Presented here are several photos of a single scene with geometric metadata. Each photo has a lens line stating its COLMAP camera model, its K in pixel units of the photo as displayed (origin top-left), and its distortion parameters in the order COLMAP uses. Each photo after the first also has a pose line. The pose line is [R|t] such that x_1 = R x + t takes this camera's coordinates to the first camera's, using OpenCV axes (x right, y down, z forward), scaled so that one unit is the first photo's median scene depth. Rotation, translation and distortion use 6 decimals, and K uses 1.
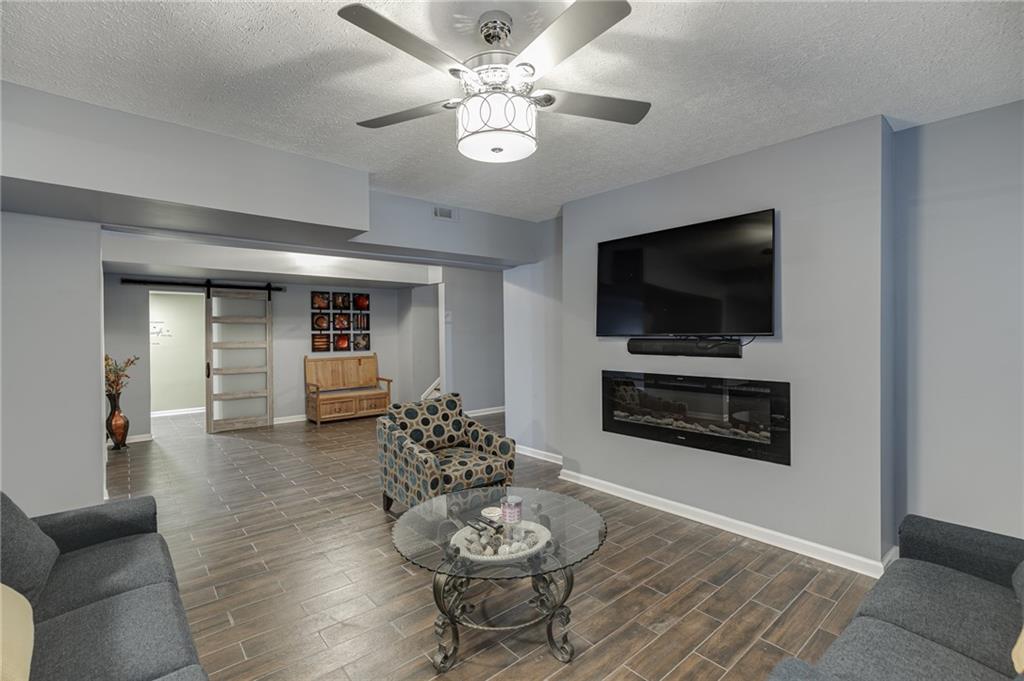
lens RADIAL K [[463.6, 0, 509.4], [0, 463.6, 333.5], [0, 0, 1]] dist [-0.002732, 0.000067]
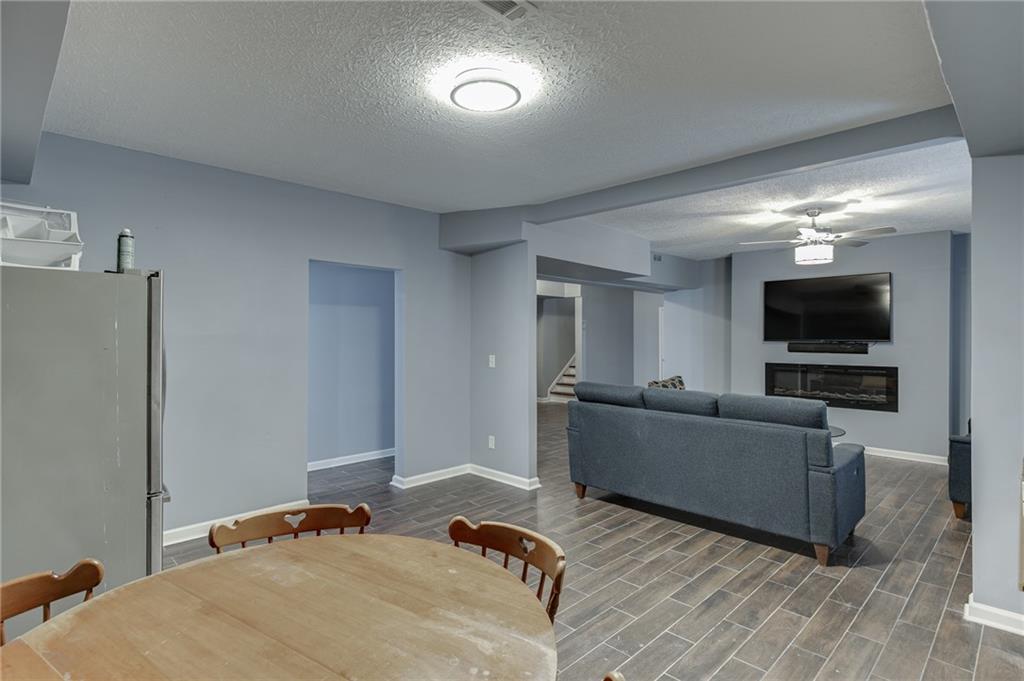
lens RADIAL K [[522.0, 0, 509.8], [0, 522.0, 334.0], [0, 0, 1]] dist [-0.001998, -0.000561]
pose [[0.997333, 0.011703, 0.072047, -0.869935], [-0.011231, 0.999913, -0.006950, 0.004783], [-0.072122, 0.006123, 0.997377, -0.767985]]
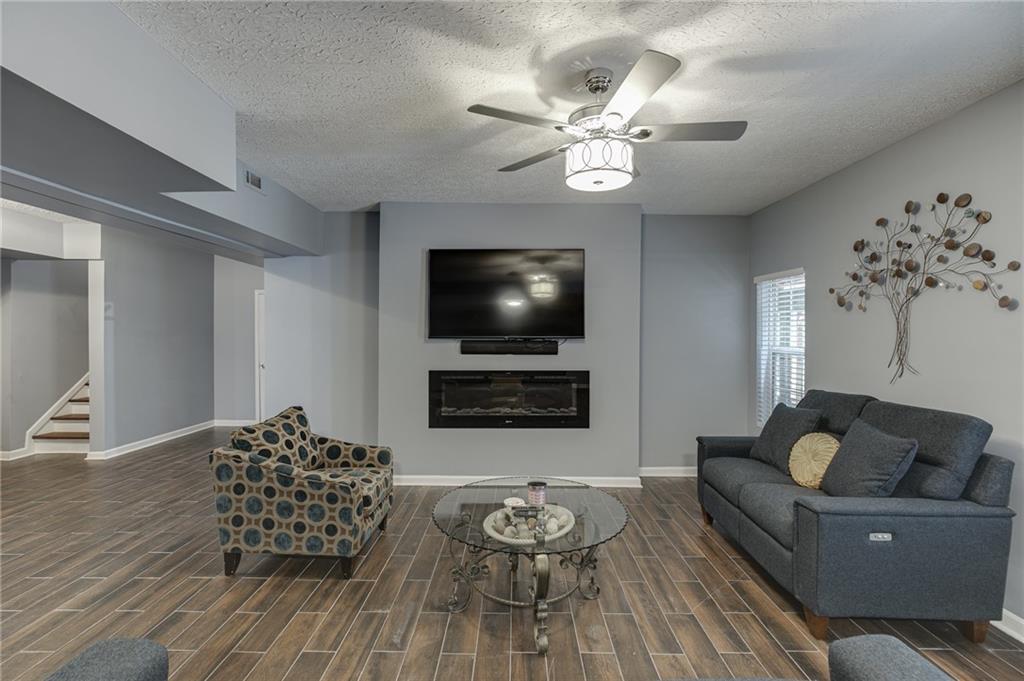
lens RADIAL K [[463.6, 0, 509.4], [0, 463.6, 333.5], [0, 0, 1]] dist [-0.002732, 0.000067]
pose [[0.658752, 0.012427, 0.752257, -0.521224], [-0.007194, 0.999922, -0.010220, 0.005065], [-0.752326, 0.001321, 0.658790, 0.186356]]
